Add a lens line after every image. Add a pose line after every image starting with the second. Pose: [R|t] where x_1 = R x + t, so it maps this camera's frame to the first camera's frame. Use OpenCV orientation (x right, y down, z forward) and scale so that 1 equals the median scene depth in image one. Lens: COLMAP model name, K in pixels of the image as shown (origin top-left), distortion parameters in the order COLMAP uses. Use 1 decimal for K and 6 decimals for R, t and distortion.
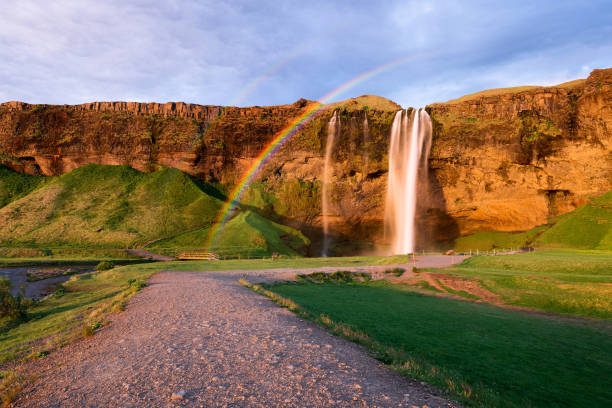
lens RADIAL K [[430.3, 0, 309.7], [0, 430.3, 205.7], [0, 0, 1]] dist [-0.002547, 0.008232]
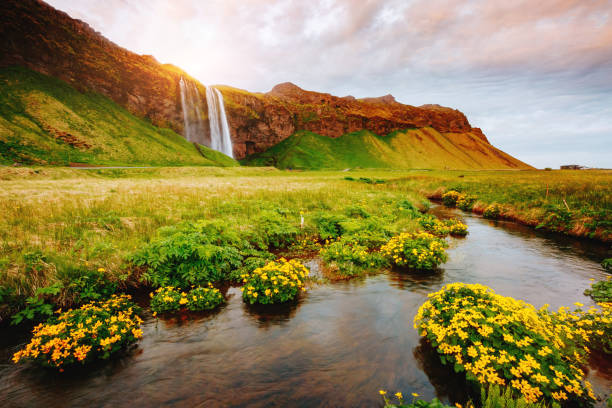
lens RADIAL K [[334.8, 0, 311.1], [0, 334.8, 199.6], [0, 0, 1]] dist [-0.000395, -0.000970]
pose [[0.195072, -0.095988, 0.976080, -1.064648], [-0.094586, 0.988720, 0.116134, 0.027712], [-0.976217, -0.114978, 0.183793, 0.312357]]
